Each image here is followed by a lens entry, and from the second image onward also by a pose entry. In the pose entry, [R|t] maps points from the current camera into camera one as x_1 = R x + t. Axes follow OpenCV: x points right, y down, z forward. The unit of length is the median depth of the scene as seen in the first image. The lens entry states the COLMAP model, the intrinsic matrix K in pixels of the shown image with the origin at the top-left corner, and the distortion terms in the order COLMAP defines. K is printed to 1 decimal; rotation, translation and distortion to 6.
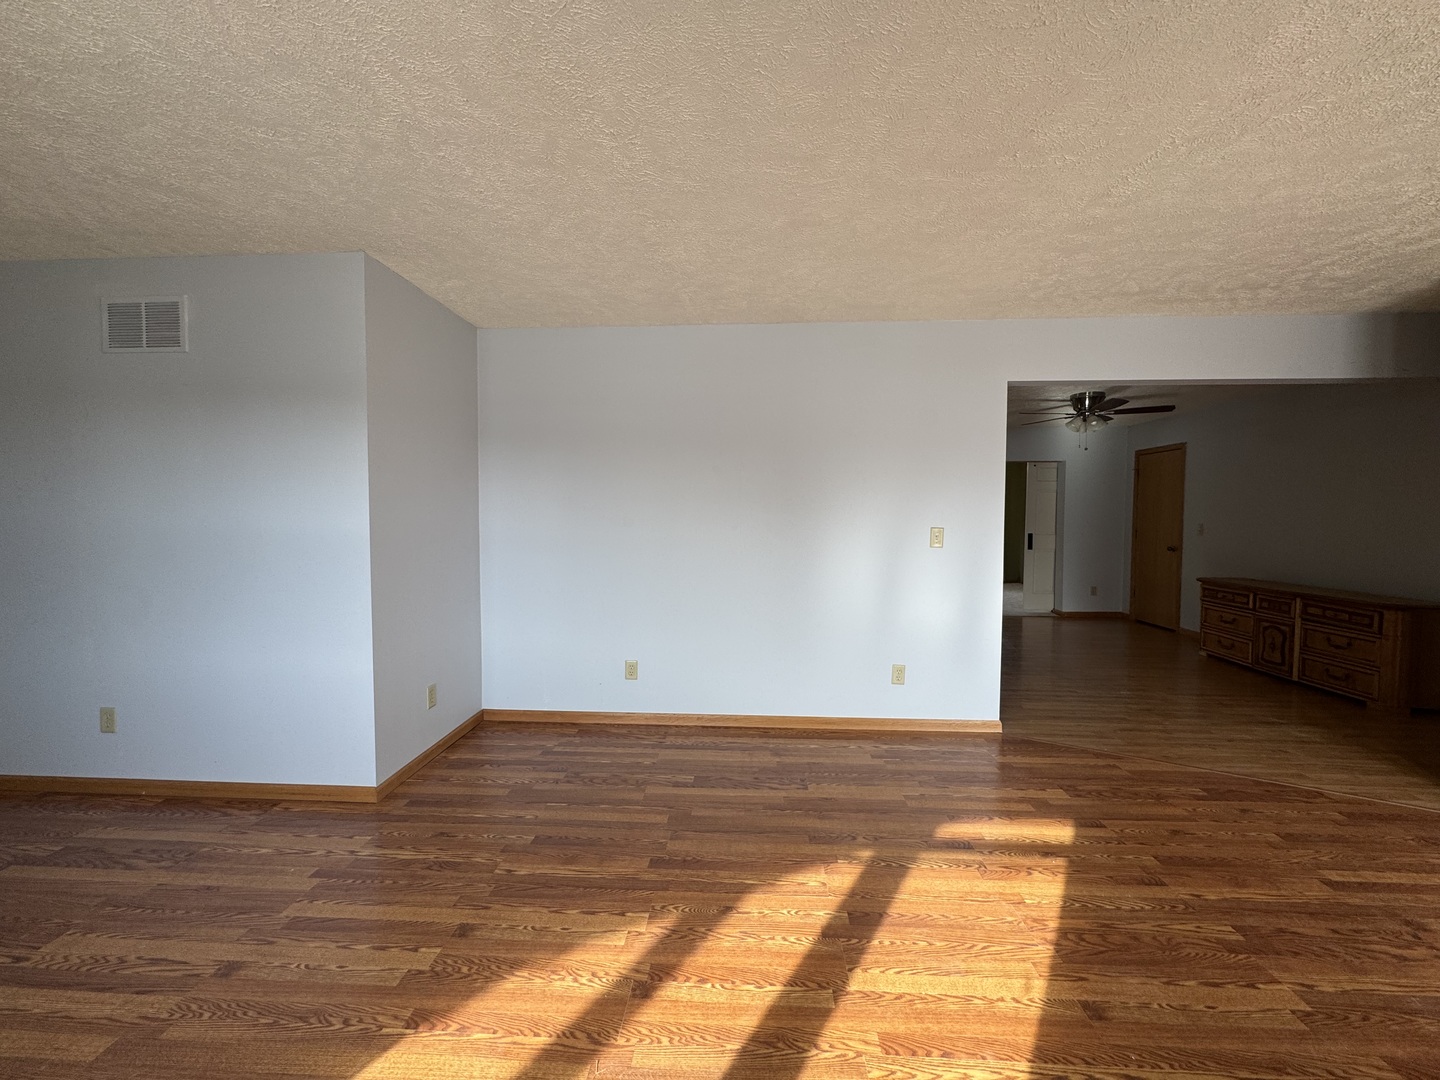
lens RADIAL K [[574.3, 0, 720.0], [0, 574.3, 540.0], [0, 0, 1]] dist [-0.000773, -0.000117]
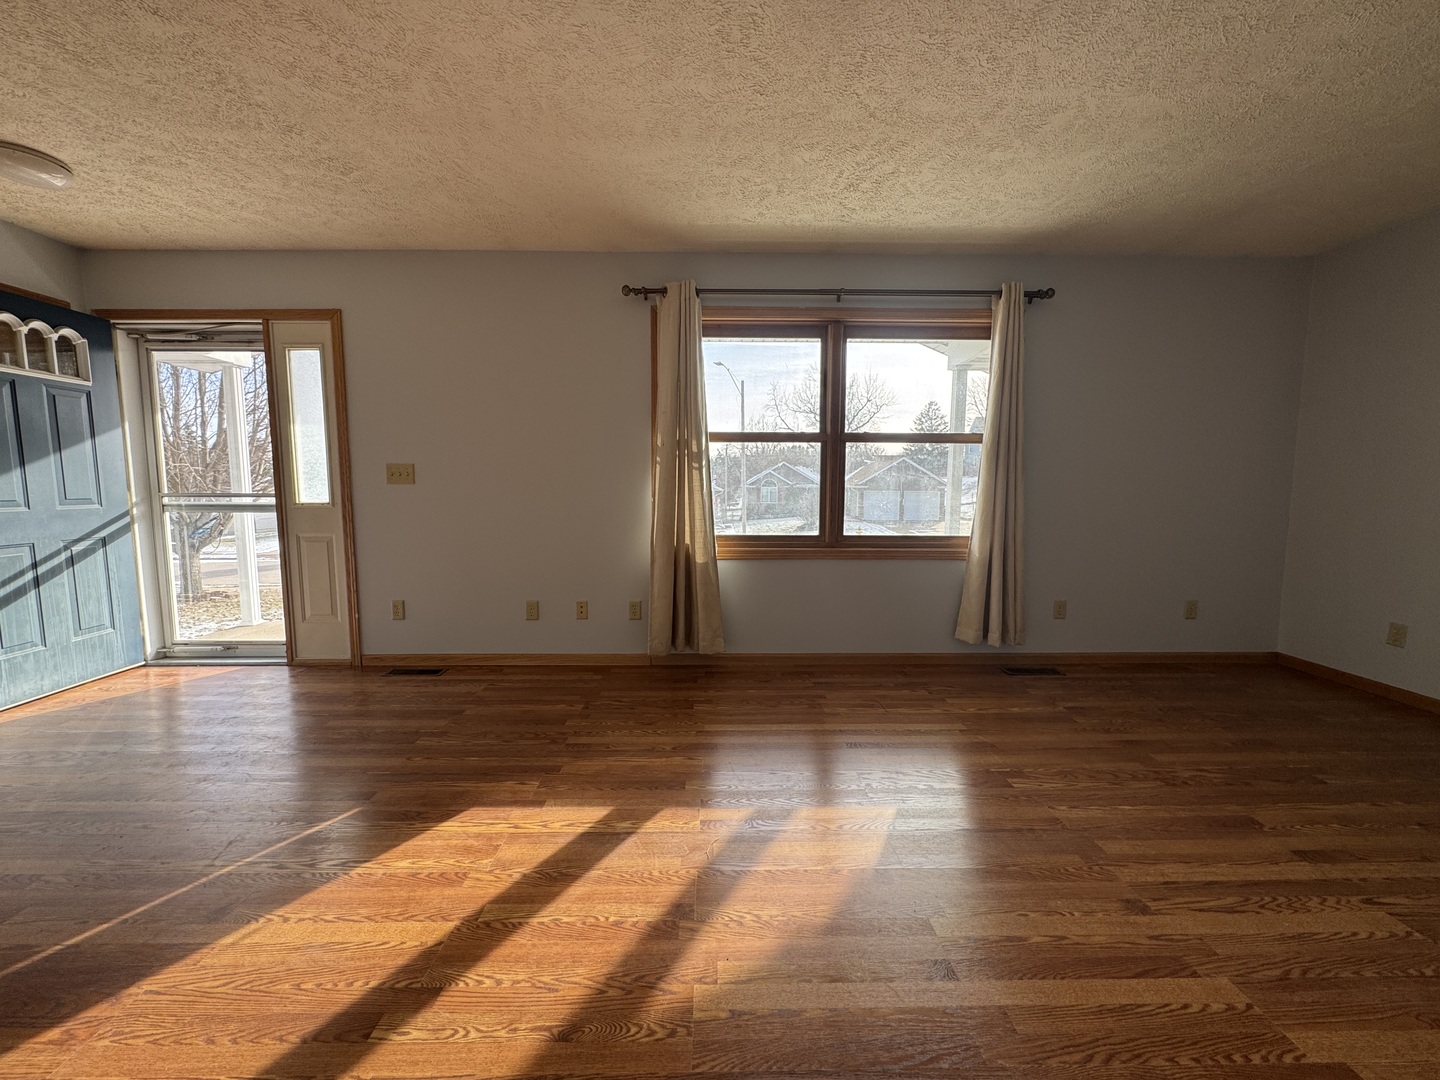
lens RADIAL K [[572.3, 0, 720.0], [0, 572.3, 540.0], [0, 0, 1]] dist [0.000443, -0.000009]
pose [[-0.997438, 0.002860, -0.071473, -0.101278], [-0.007074, 0.990358, 0.138349, 0.035272], [0.071180, 0.138500, -0.987801, 1.439270]]
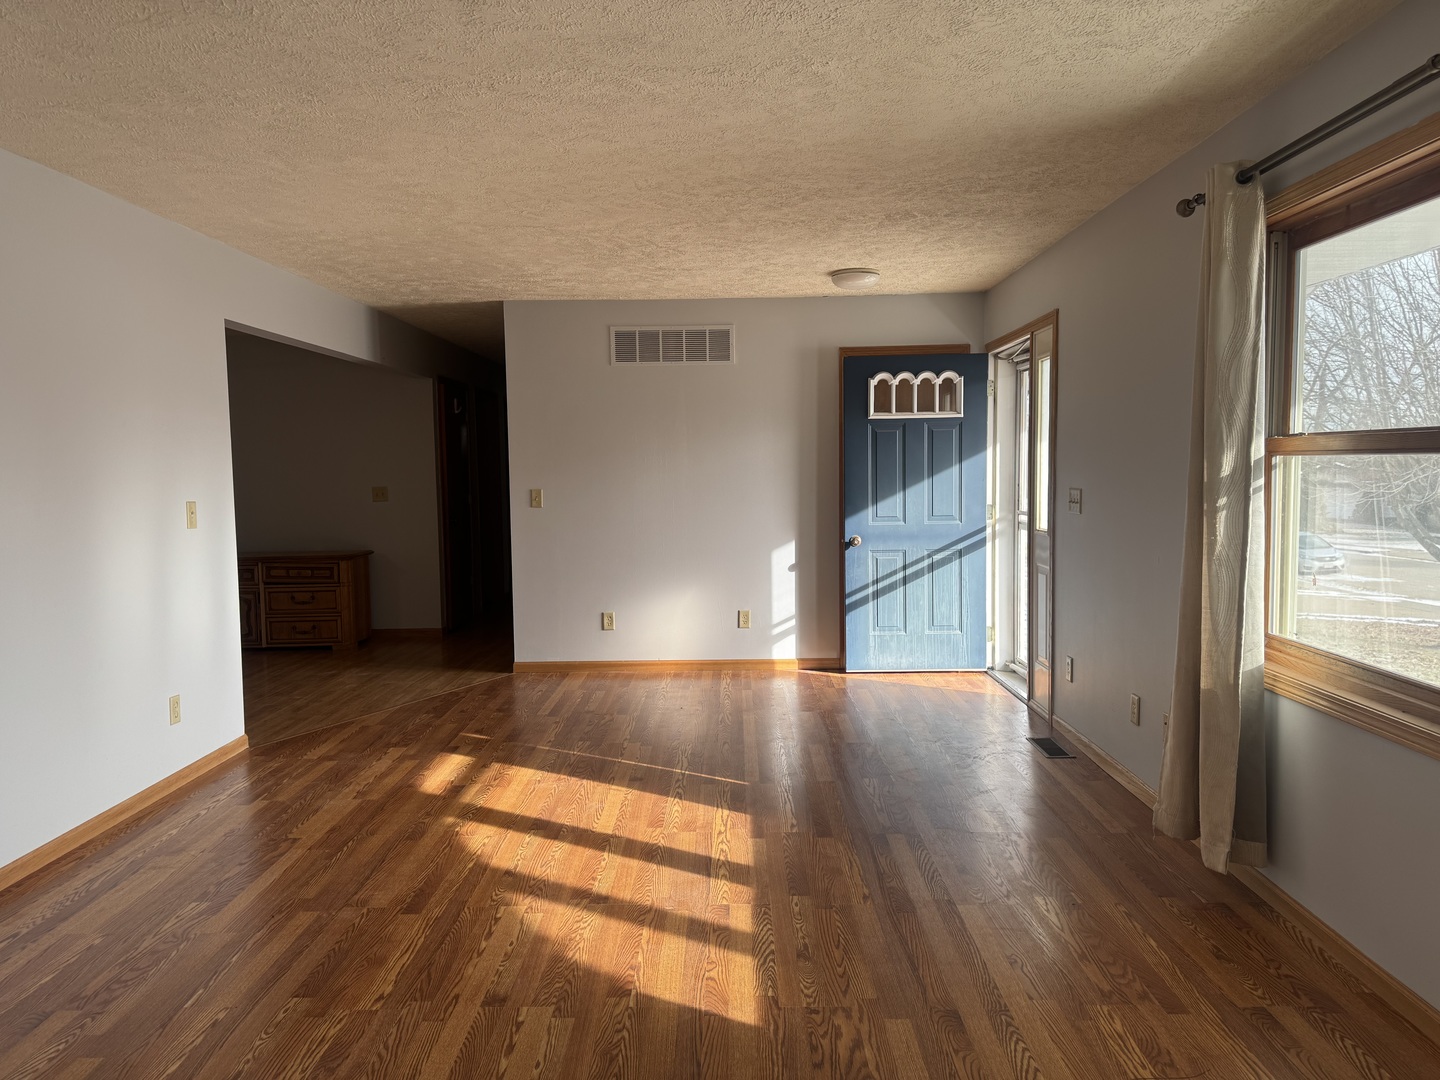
lens RADIAL K [[1006.9, 0, 720.0], [0, 1006.9, 540.0], [0, 0, 1]] dist [0.073767, -0.099486]
pose [[-0.044985, -0.074345, 0.996217, -1.641420], [0.057296, 0.995393, 0.076871, -0.057113], [-0.997343, 0.060537, -0.040518, 0.620394]]
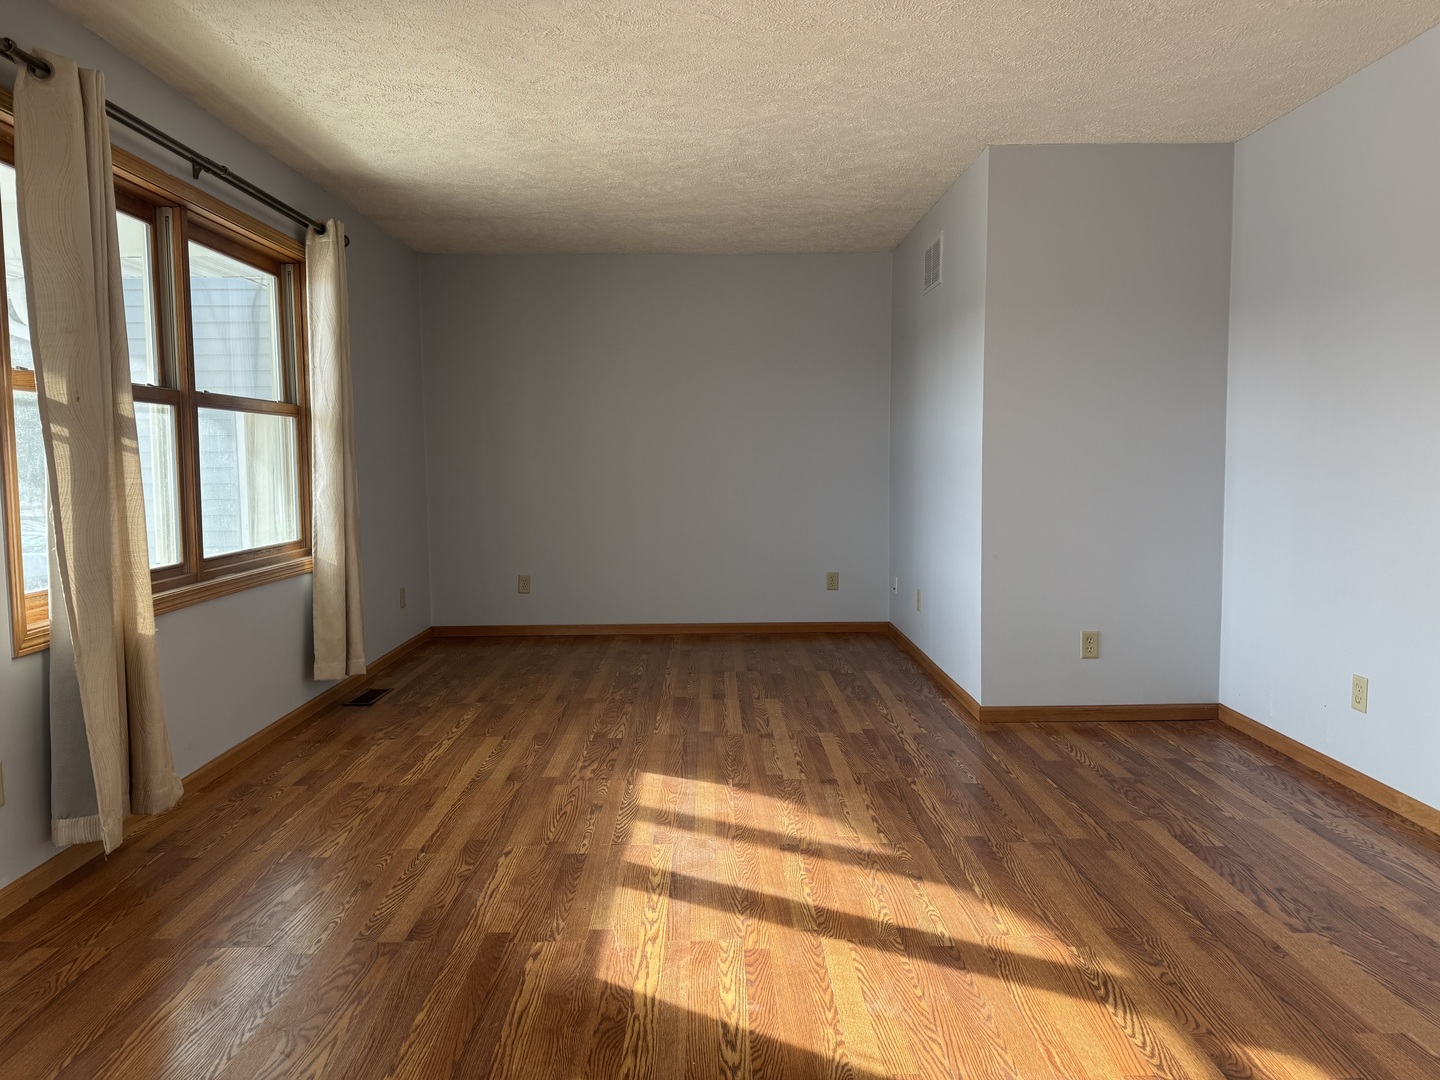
lens RADIAL K [[1006.9, 0, 720.0], [0, 1006.9, 540.0], [0, 0, 1]] dist [0.073767, -0.099486]
pose [[0.067551, 0.080743, -0.994443, 1.334961], [-0.035781, 0.996275, 0.078461, 0.044363], [0.997074, 0.030282, 0.070189, 0.556779]]
